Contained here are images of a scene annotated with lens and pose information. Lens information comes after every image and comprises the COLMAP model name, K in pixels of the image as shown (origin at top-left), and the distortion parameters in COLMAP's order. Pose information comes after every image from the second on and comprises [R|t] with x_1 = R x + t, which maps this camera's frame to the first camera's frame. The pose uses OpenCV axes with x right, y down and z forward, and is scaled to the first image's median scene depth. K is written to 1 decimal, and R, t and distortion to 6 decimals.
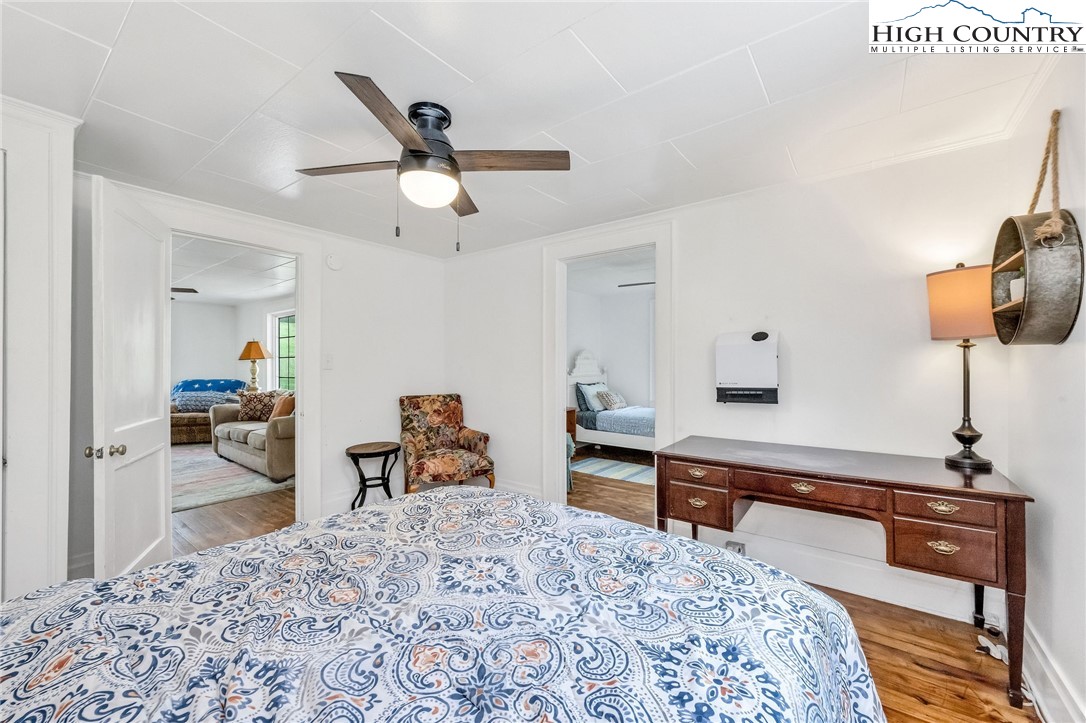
lens RADIAL K [[438.6, 0, 540.7], [0, 438.6, 361.5], [0, 0, 1]] dist [-0.004732, -0.000094]
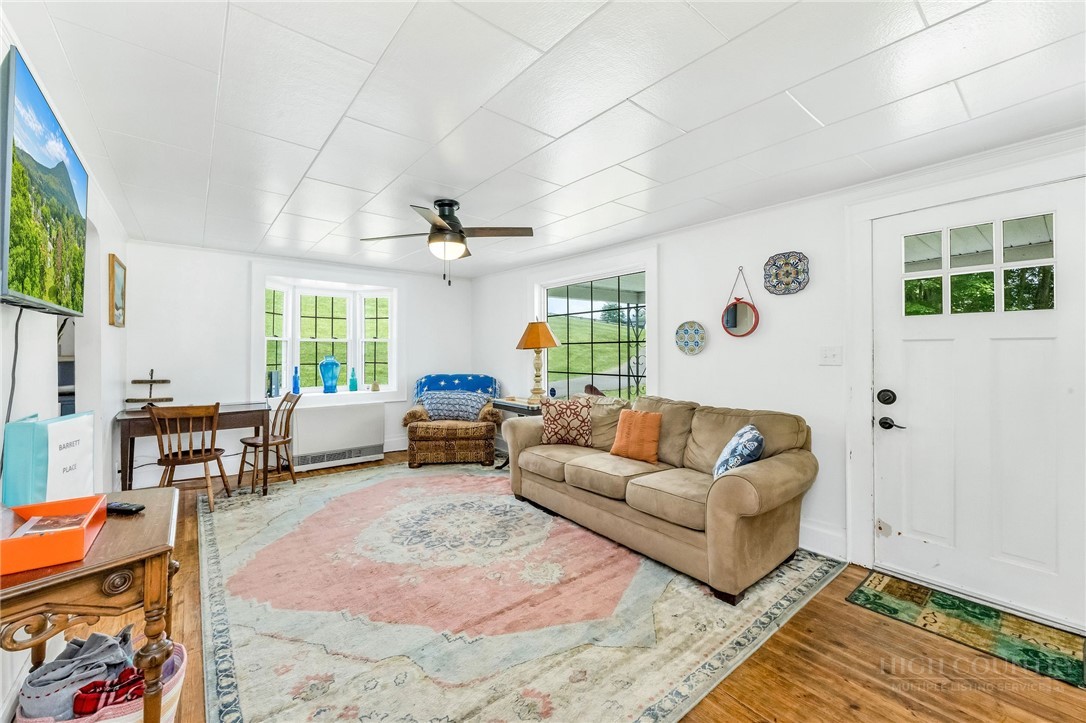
lens RADIAL K [[438.6, 0, 545.1], [0, 438.6, 356.3], [0, 0, 1]] dist [-0.004732, -0.000094]
pose [[0.971940, 0.003870, -0.235196, -0.436610], [-0.000378, 0.999889, 0.014891, -0.002057], [0.235228, -0.014384, 0.971834, 0.305036]]
